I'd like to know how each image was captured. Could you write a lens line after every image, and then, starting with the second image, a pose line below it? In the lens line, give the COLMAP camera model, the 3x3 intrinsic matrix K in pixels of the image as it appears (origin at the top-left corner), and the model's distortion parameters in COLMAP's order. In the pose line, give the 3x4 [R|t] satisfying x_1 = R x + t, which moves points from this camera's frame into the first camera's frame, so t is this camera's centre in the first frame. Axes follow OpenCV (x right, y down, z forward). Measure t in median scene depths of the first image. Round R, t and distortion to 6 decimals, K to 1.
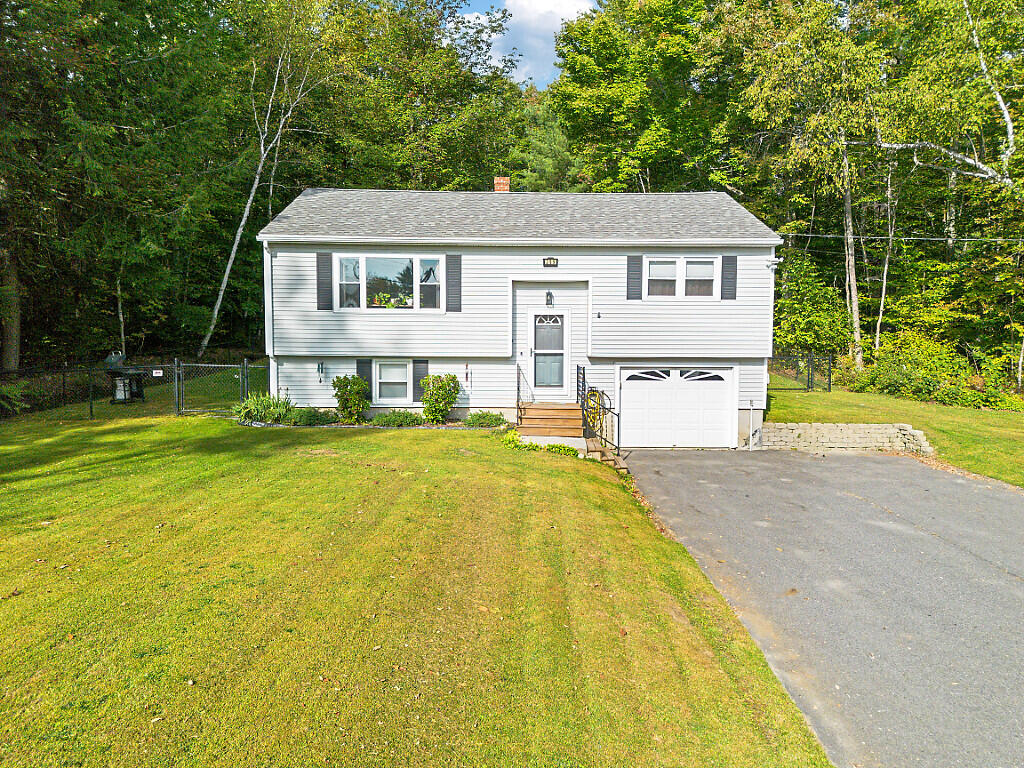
lens RADIAL K [[742.0, 0, 512.0], [0, 742.0, 384.0], [0, 0, 1]] dist [0.042971, -0.000737]
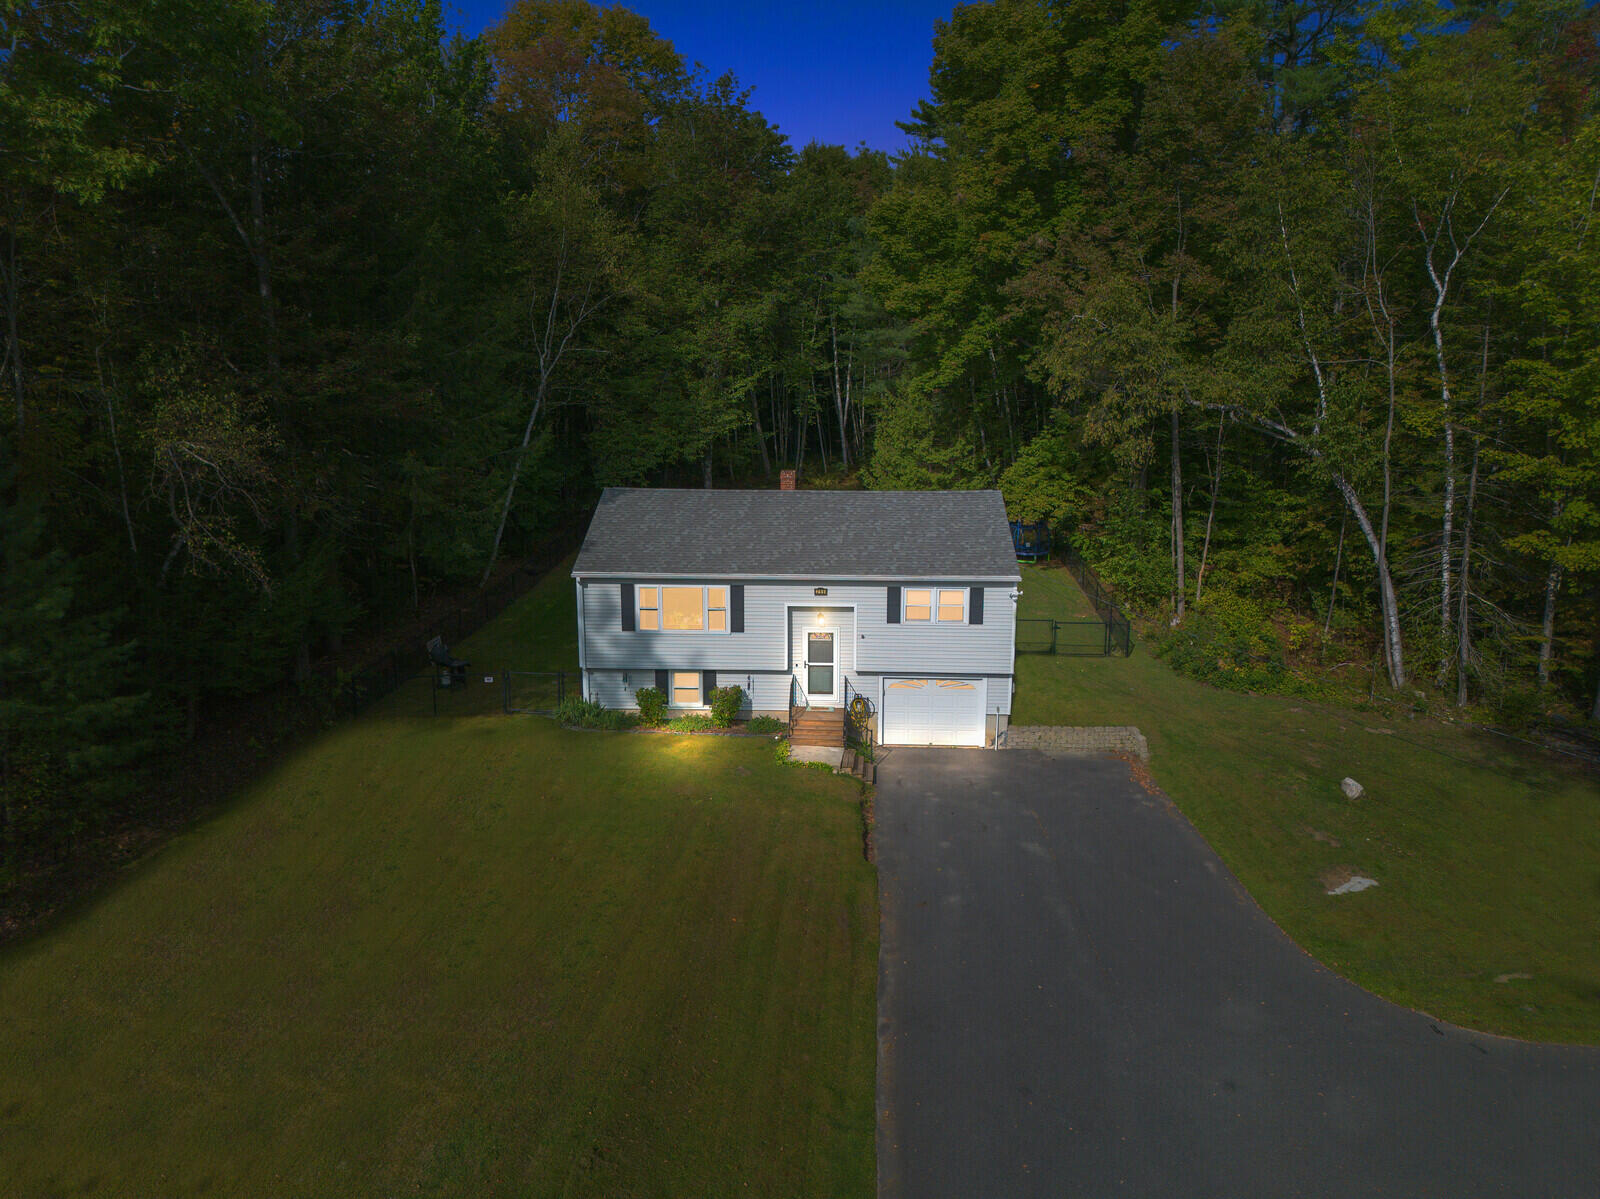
lens RADIAL K [[1122.9, 0, 805.5], [0, 1122.9, 648.0], [0, 0, 1]] dist [0.093753, 0.000022]
pose [[0.998566, 0.013093, -0.051904, 0.118265], [-0.004472, 0.986641, 0.162845, -0.358516], [0.053343, -0.162380, 0.985285, -0.727208]]
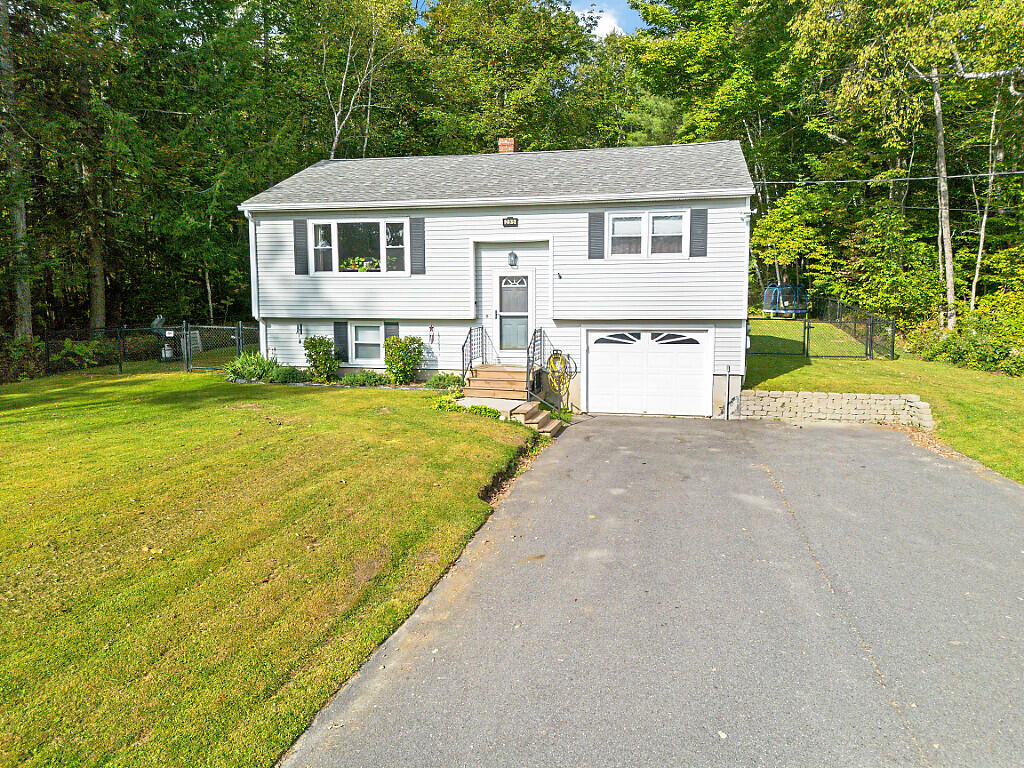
lens RADIAL K [[732.1, 0, 512.0], [0, 732.1, 384.0], [0, 0, 1]] dist [0.039923, -0.003887]
pose [[0.972257, 0.019231, -0.233124, 0.281428], [-0.009722, 0.999076, 0.041874, 0.009299], [0.233713, -0.038446, 0.971545, 0.048550]]
